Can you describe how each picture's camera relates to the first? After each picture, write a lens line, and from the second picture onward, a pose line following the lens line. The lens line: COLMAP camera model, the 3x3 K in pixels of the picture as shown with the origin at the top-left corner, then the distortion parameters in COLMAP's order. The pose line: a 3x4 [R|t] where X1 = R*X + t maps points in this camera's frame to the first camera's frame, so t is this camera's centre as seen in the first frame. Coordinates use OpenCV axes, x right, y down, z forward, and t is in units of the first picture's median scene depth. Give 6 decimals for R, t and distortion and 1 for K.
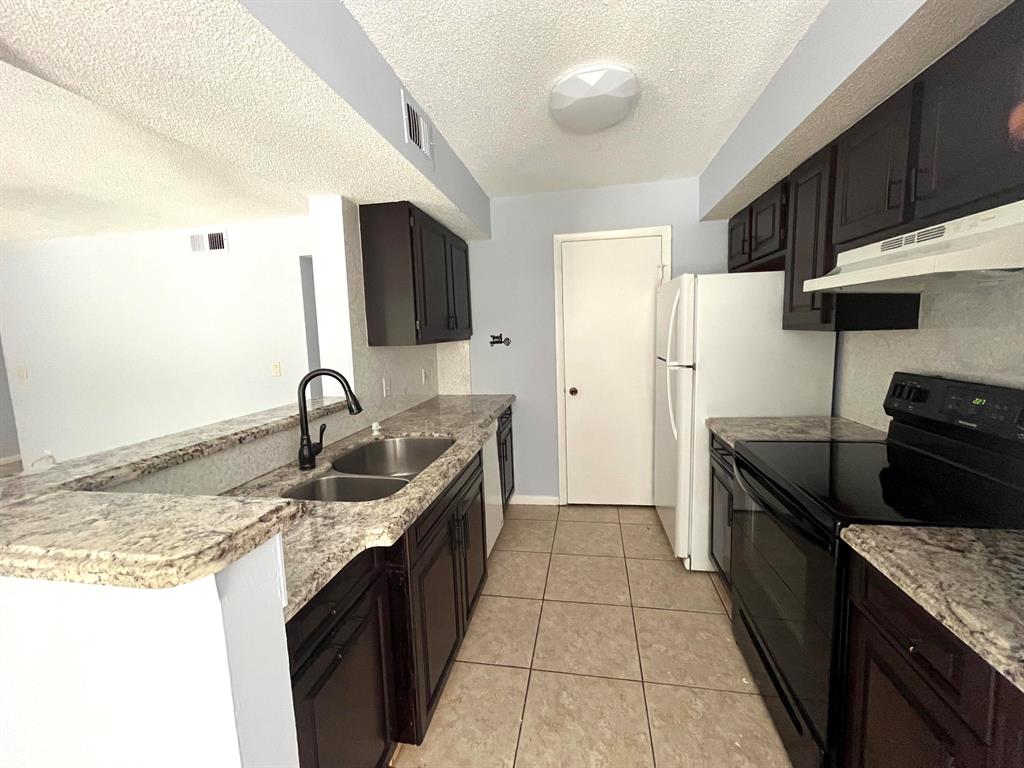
lens RADIAL K [[410.7, 0, 516.9], [0, 410.7, 376.6], [0, 0, 1]] dist [-0.004489, 0.000826]
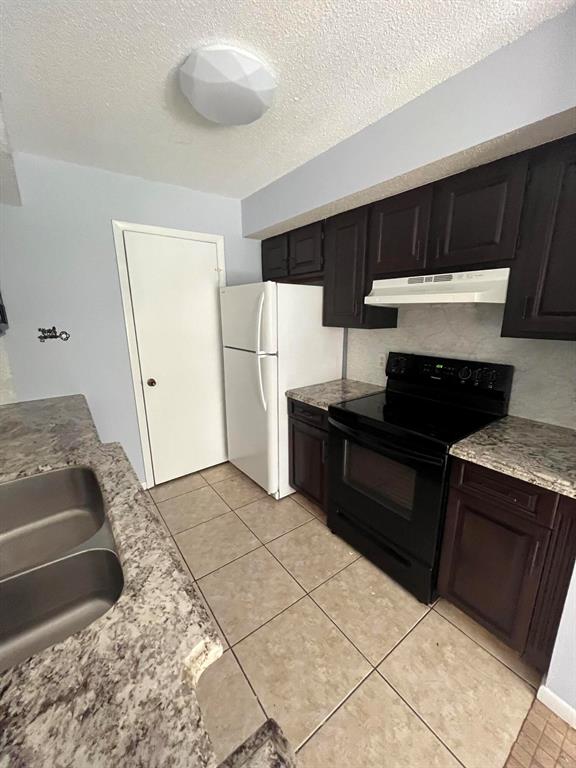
lens RADIAL K [[308.0, 0, 294.2], [0, 308.0, 387.1], [0, 0, 1]] dist [-0.004489, 0.000826]
pose [[0.678178, -0.143012, 0.720848, -0.390500], [0.063841, 0.988639, 0.136079, -0.075844], [-0.732119, -0.046266, 0.679603, 0.414537]]
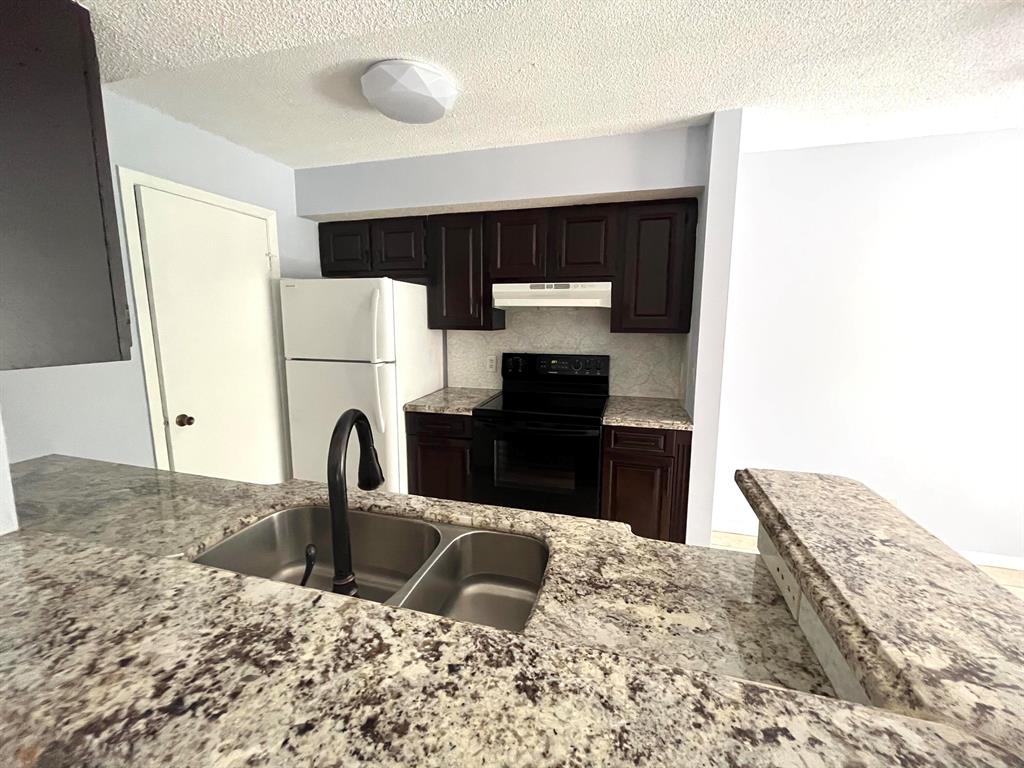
lens RADIAL K [[410.7, 0, 515.3], [0, 410.7, 376.6], [0, 0, 1]] dist [-0.004489, 0.000826]
pose [[0.099403, -0.107294, 0.989246, -0.967733], [0.106383, 0.989617, 0.096644, -0.085566], [-0.989344, 0.095632, 0.109785, 0.822520]]
